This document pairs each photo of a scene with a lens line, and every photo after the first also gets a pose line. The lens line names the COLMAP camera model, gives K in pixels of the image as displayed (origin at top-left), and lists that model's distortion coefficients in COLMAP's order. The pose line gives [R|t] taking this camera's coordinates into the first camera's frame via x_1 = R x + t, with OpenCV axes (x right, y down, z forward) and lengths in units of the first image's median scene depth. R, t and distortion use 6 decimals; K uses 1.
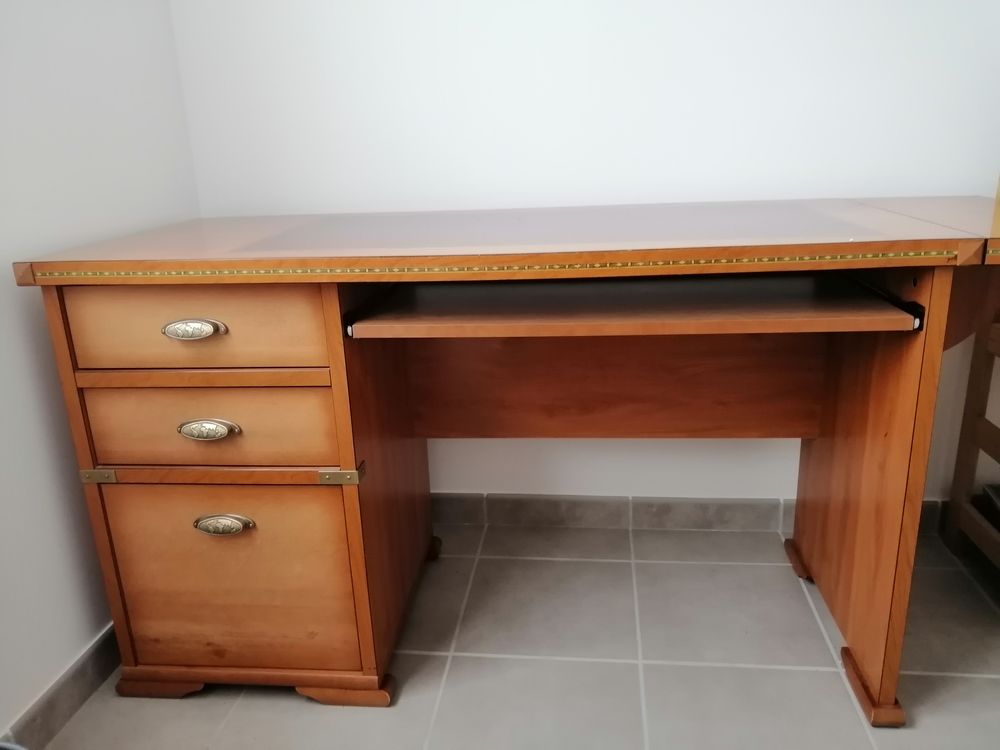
lens RADIAL K [[773.1, 0, 499.6], [0, 773.1, 374.5], [0, 0, 1]] dist [-0.002385, -0.001408]
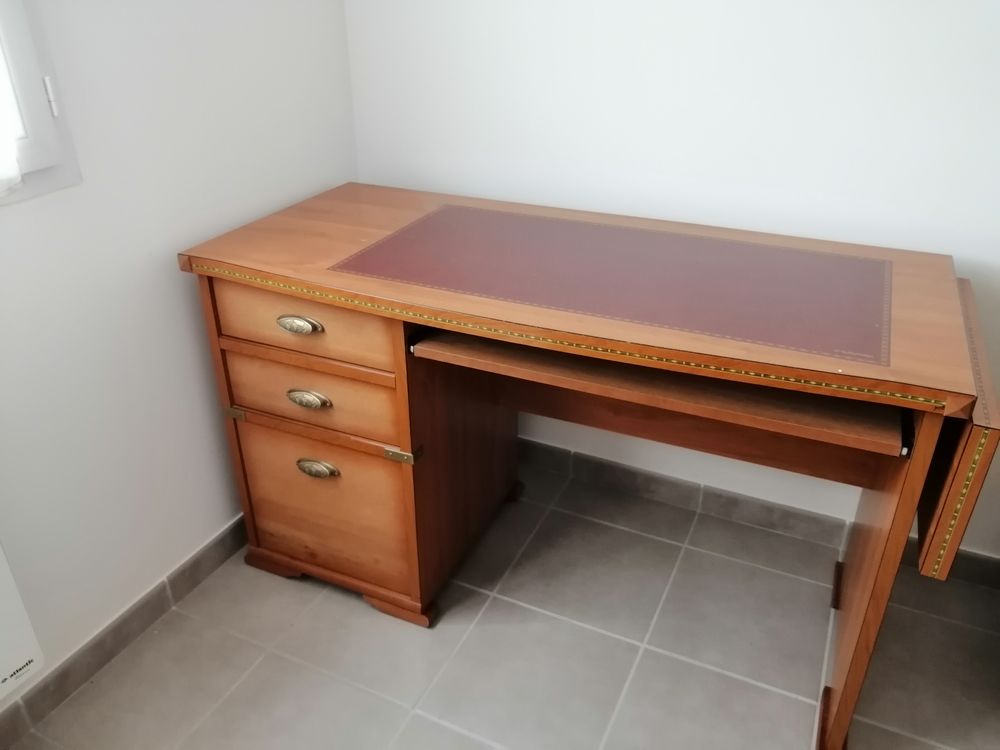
lens RADIAL K [[773.1, 0, 500.7], [0, 773.1, 377.1], [0, 0, 1]] dist [-0.002385, -0.001408]
pose [[0.949168, 0.182771, -0.256272, 0.222063], [-0.131067, 0.969704, 0.206146, -0.246191], [0.286185, -0.162078, 0.944367, -0.089885]]
